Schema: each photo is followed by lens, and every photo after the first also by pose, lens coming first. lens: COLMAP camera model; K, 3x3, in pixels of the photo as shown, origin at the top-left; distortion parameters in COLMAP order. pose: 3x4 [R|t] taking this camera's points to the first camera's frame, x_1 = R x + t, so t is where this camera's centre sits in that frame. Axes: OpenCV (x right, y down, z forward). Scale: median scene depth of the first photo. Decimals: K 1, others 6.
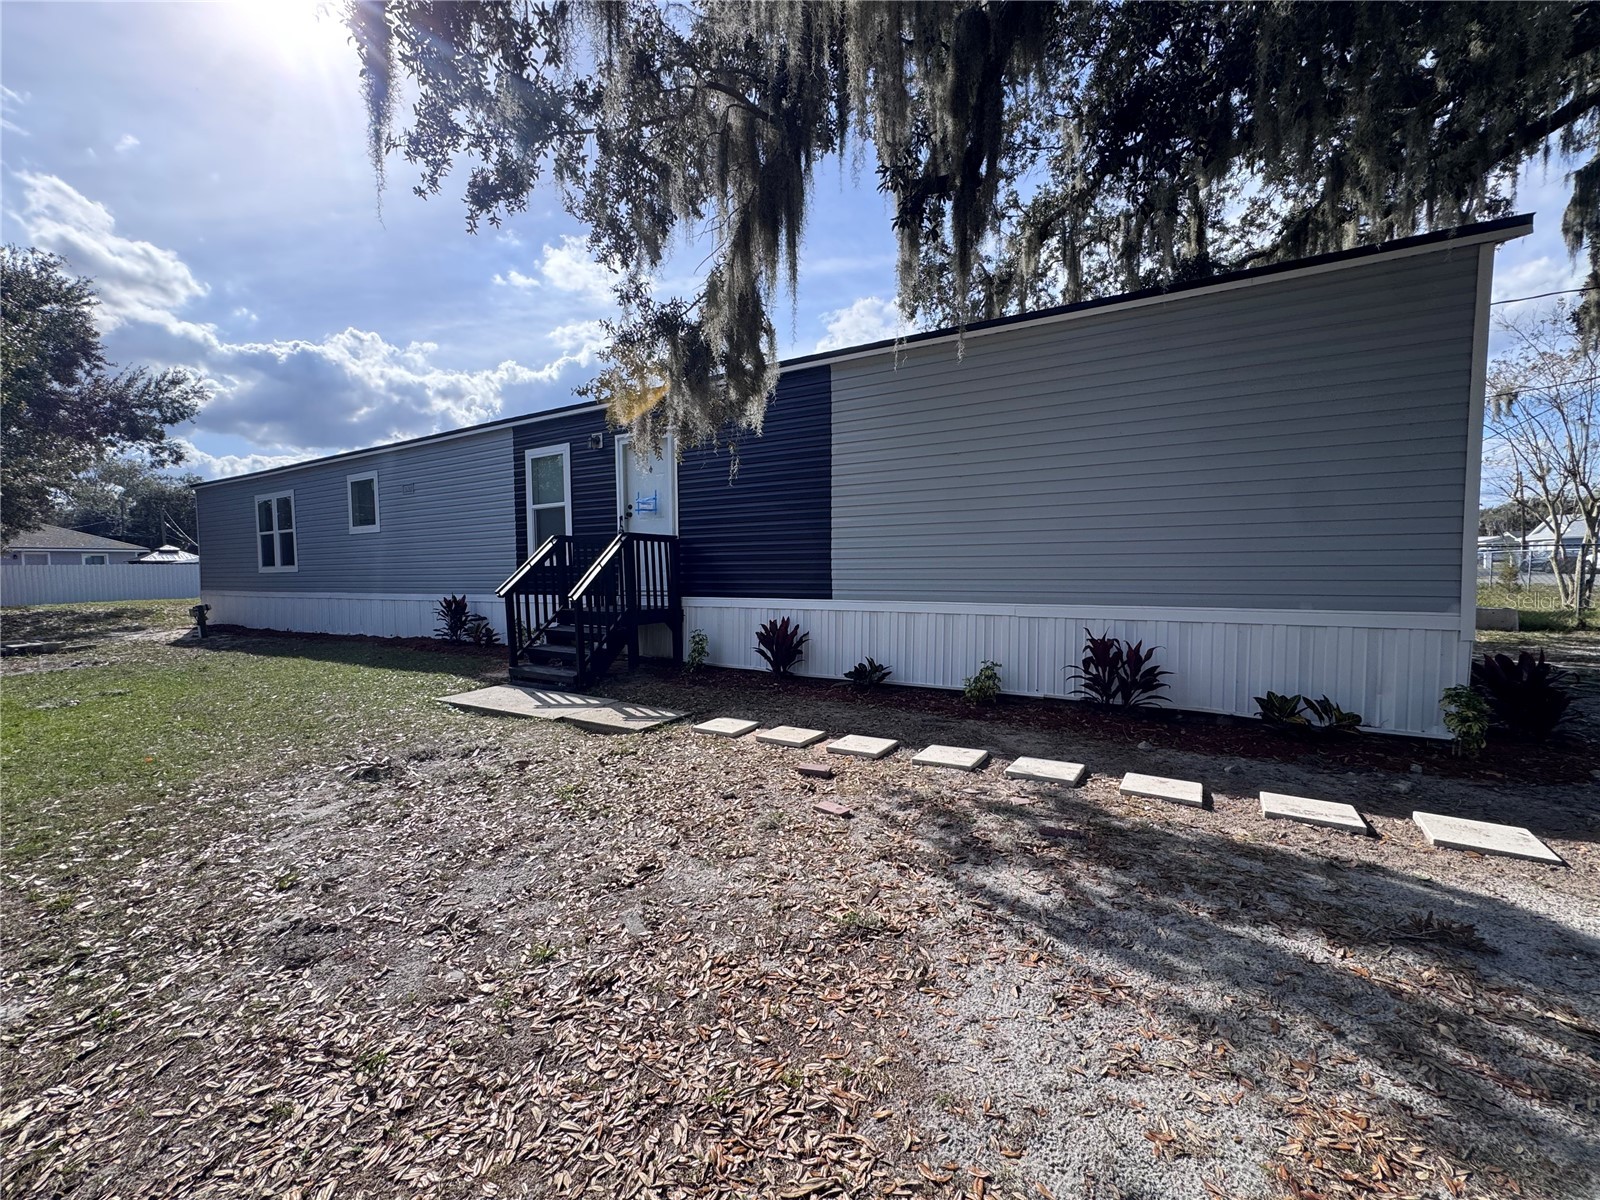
lens RADIAL K [[635.0, 0, 799.1], [0, 635.0, 601.9], [0, 0, 1]] dist [-0.003272, 0.000230]
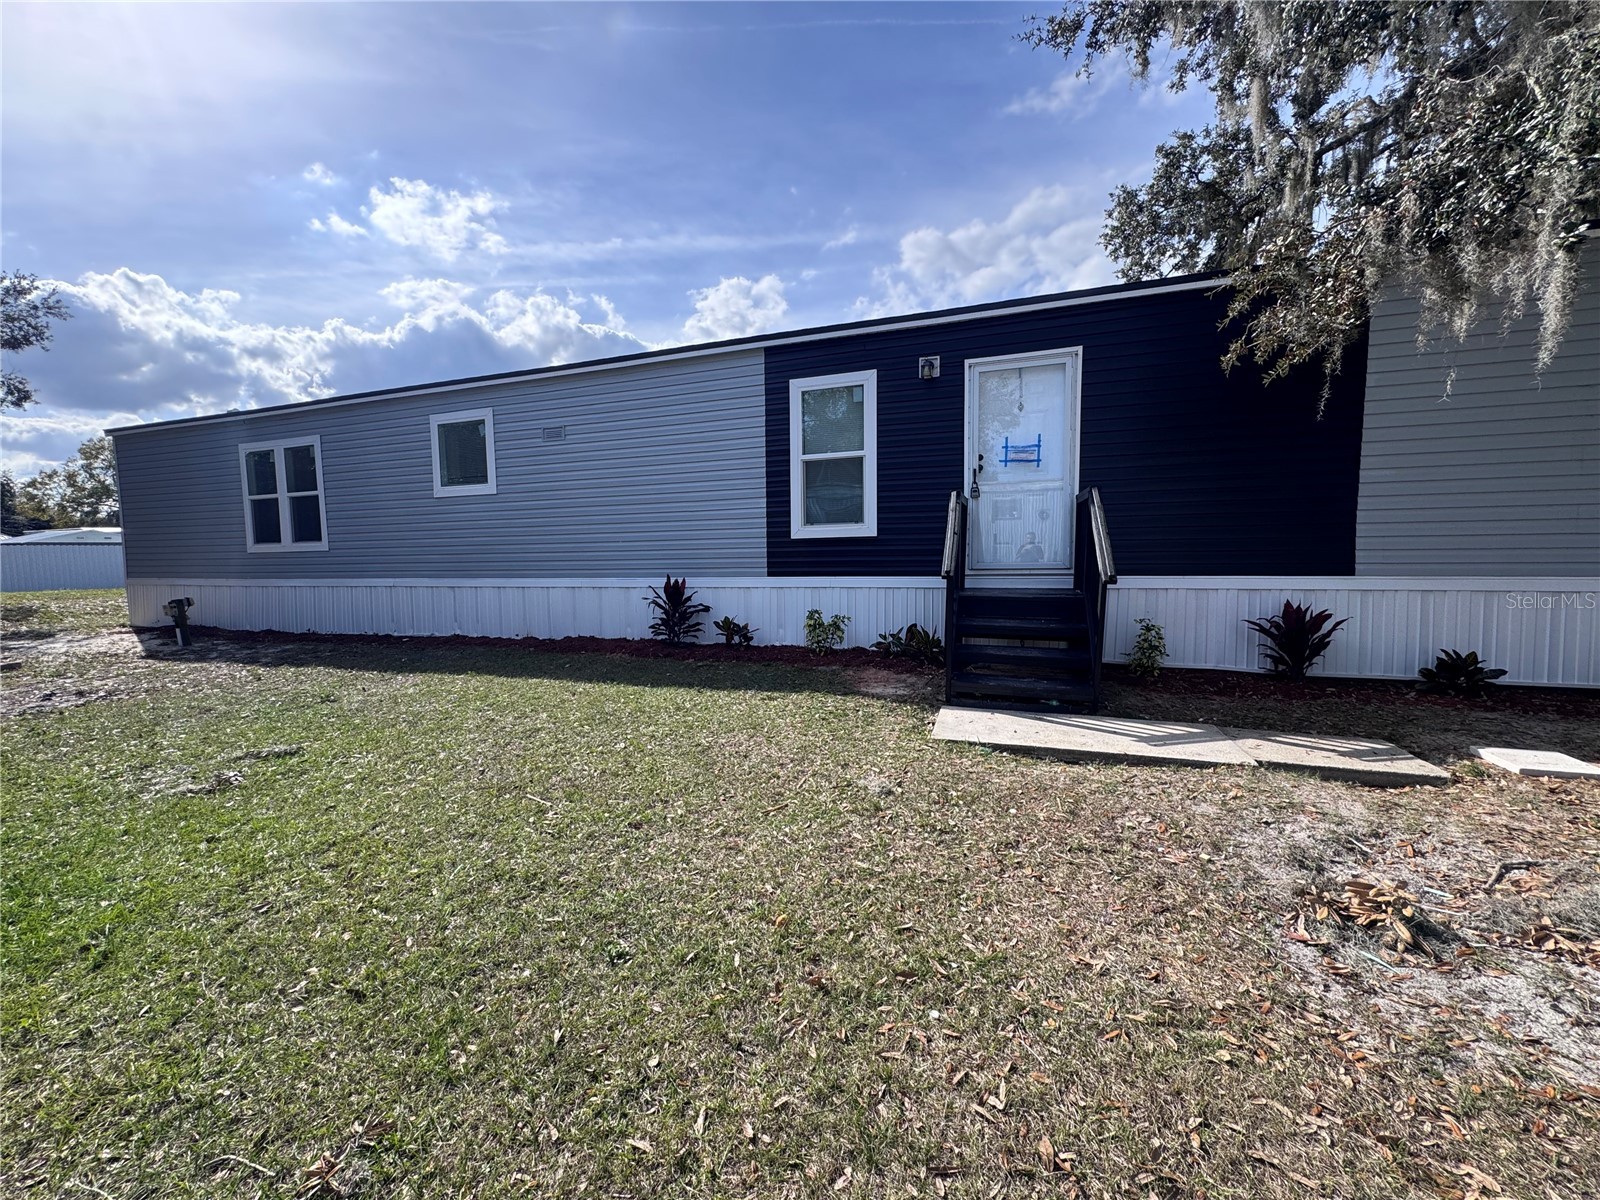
lens RADIAL K [[635.7, 0, 799.3], [0, 635.7, 601.0], [0, 0, 1]] dist [-0.004231, 0.000525]
pose [[0.982894, -0.019675, 0.183118, -0.736113], [0.014502, 0.999458, 0.029550, -0.005706], [-0.183600, -0.026389, 0.982647, 0.351412]]
